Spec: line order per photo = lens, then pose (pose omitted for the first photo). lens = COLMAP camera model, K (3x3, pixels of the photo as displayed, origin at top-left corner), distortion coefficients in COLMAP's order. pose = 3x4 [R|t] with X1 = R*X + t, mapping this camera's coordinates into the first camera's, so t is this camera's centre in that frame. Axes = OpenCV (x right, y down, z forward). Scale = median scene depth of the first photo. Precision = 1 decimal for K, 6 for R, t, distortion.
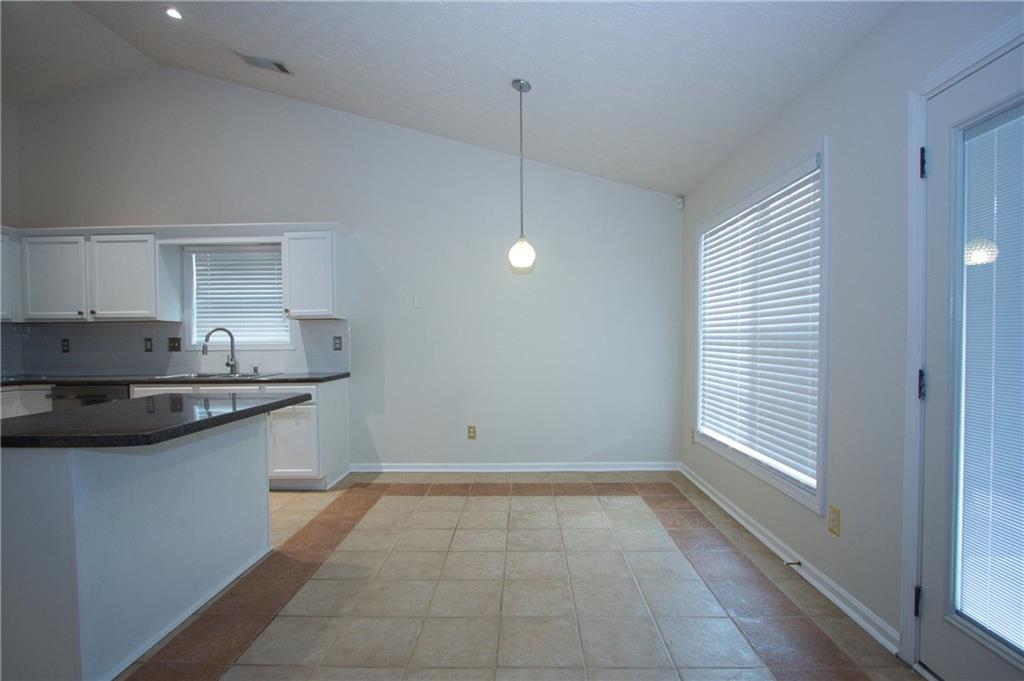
lens RADIAL K [[497.6, 0, 513.7], [0, 497.6, 352.3], [0, 0, 1]] dist [-0.000888, -0.000958]
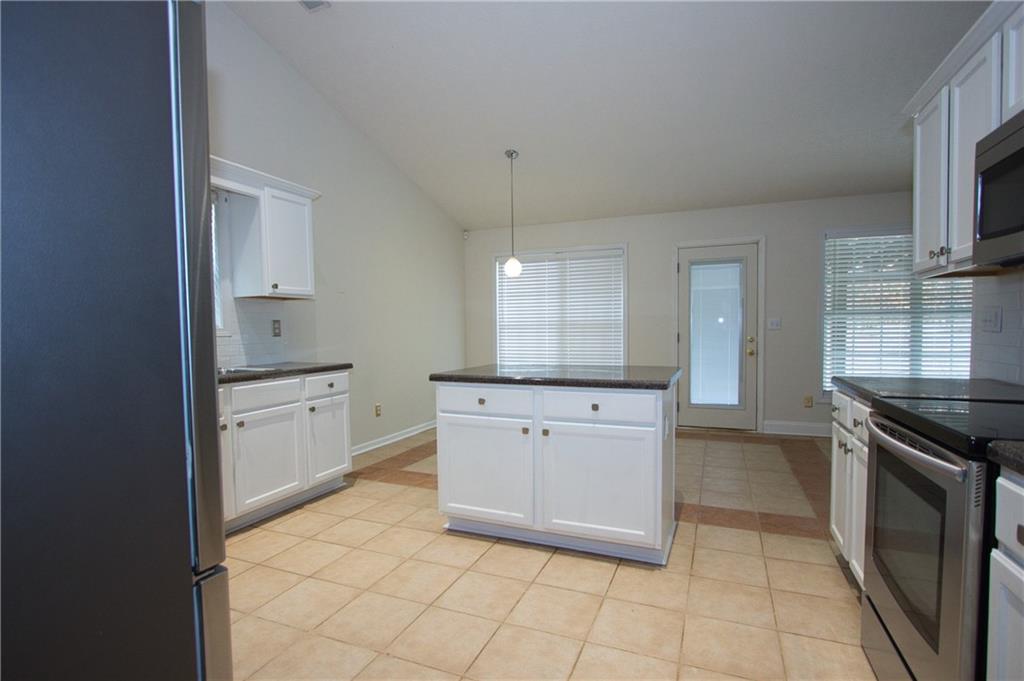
lens RADIAL K [[497.6, 0, 513.7], [0, 497.6, 352.3], [0, 0, 1]] dist [-0.000888, -0.000958]
pose [[0.360243, -0.042401, 0.931894, -1.144580], [0.028624, 0.998999, 0.034389, 0.006074], [-0.932419, 0.014287, 0.361096, 0.376697]]
